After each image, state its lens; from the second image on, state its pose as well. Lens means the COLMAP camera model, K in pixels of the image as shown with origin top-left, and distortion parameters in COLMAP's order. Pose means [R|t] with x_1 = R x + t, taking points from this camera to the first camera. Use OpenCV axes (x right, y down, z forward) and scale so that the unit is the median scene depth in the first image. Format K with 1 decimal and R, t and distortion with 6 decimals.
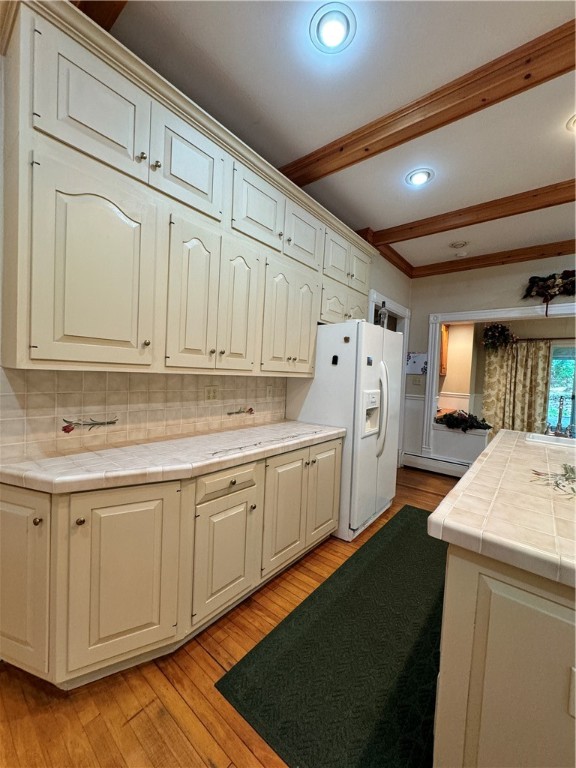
lens RADIAL K [[305.3, 0, 295.0], [0, 305.3, 384.1], [0, 0, 1]] dist [-0.002239, 0.000300]
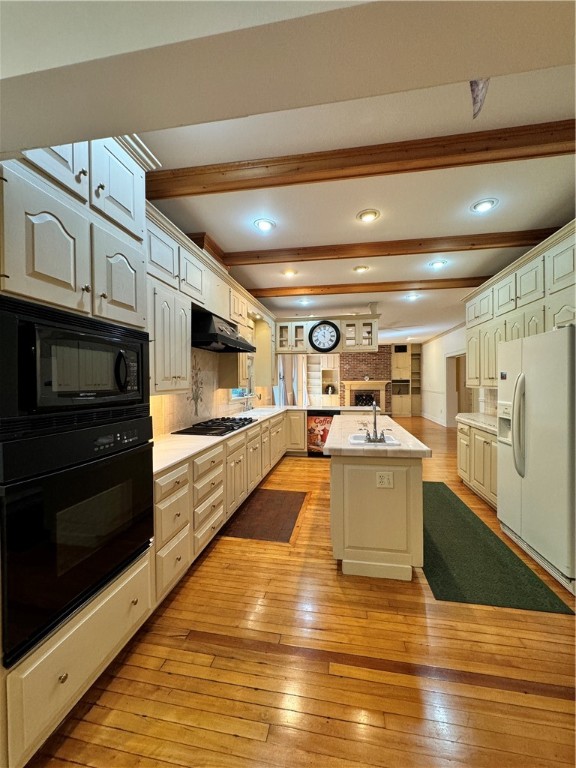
lens RADIAL K [[305.3, 0, 288.8], [0, 305.3, 384.9], [0, 0, 1]] dist [-0.002239, 0.000300]
pose [[-0.875596, -0.028225, -0.482218, 1.123169], [-0.047069, 0.998526, 0.027022, -0.025528], [0.480745, 0.046358, -0.875634, 1.218895]]
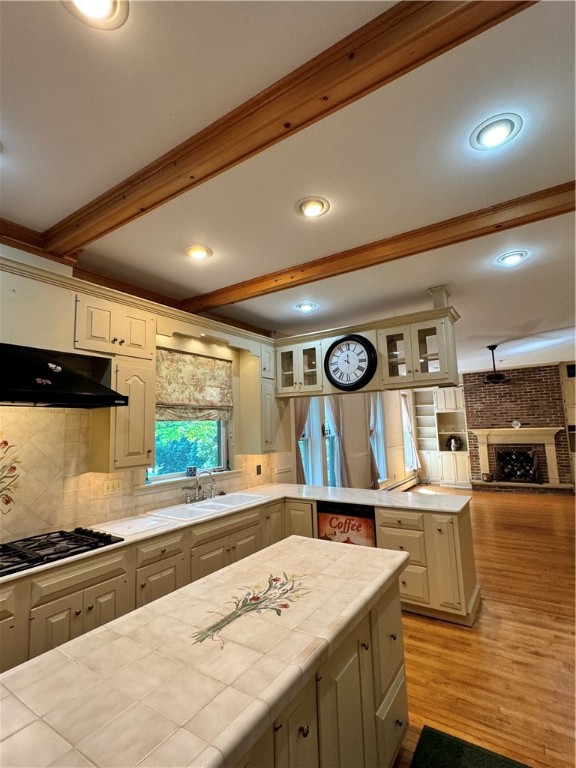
lens RADIAL K [[362.1, 0, 287.2], [0, 362.1, 385.5], [0, 0, 1]] dist [-0.010023, 0.000109]
pose [[-0.995973, -0.017248, -0.087980, 0.370942], [-0.010124, 0.996680, -0.080782, -0.101793], [0.089081, -0.079566, -0.992841, 0.867709]]
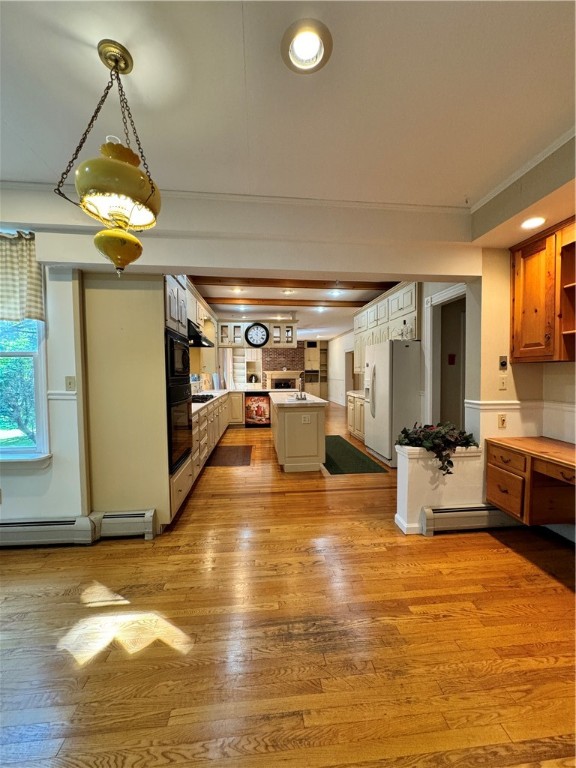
lens RADIAL K [[305.3, 0, 289.5], [0, 305.3, 386.3], [0, 0, 1]] dist [-0.002239, 0.000300]
pose [[-0.707389, -0.004103, -0.706813, 1.555132], [-0.049411, 0.997824, 0.043658, 0.004067], [0.705095, 0.065808, -0.706052, 1.579155]]
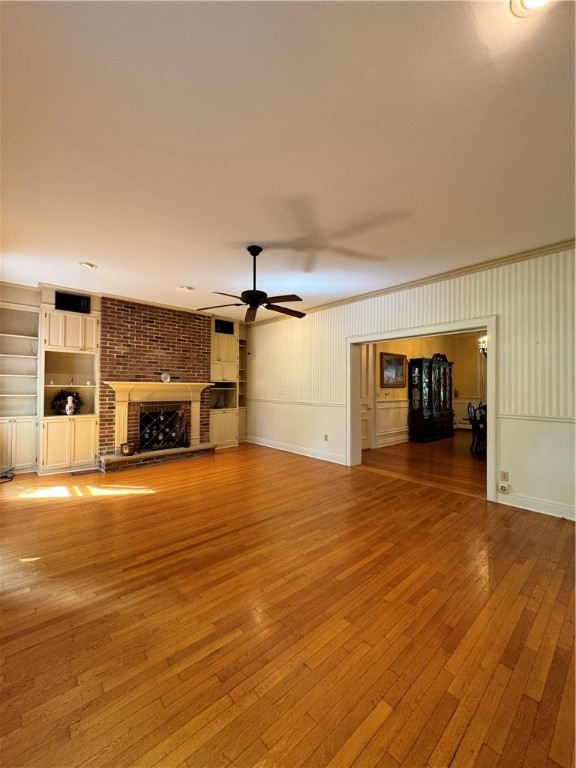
lens RADIAL K [[305.3, 0, 288.6], [0, 305.3, 383.3], [0, 0, 1]] dist [-0.002239, 0.000300]
pose [[-0.159037, -0.052900, -0.985854, 0.114210], [-0.055484, 0.997464, -0.044573, 0.024328], [0.985712, 0.047610, -0.161569, -0.623878]]
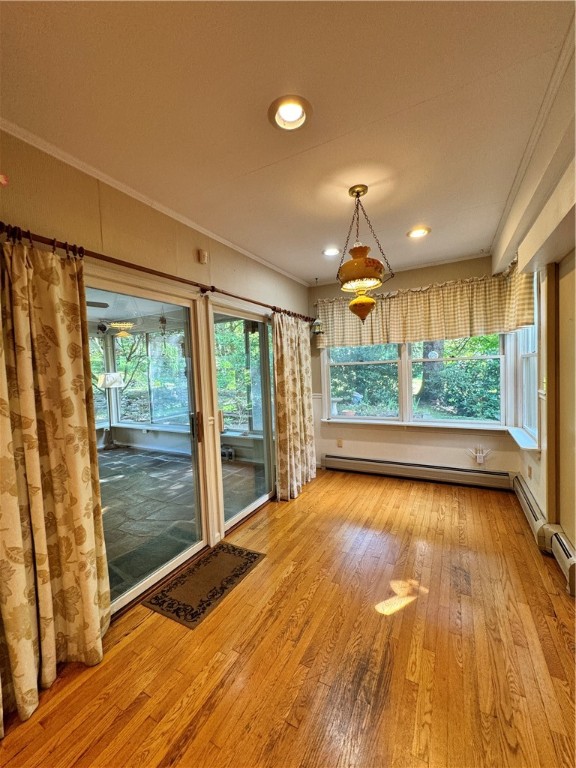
lens RADIAL K [[305.3, 0, 284.5], [0, 305.3, 383.9], [0, 0, 1]] dist [-0.002239, 0.000300]
pose [[-0.183388, -0.081952, 0.979619, 0.821077], [0.067044, 0.993156, 0.095636, -0.054343], [-0.980752, 0.083216, -0.176638, 1.424667]]
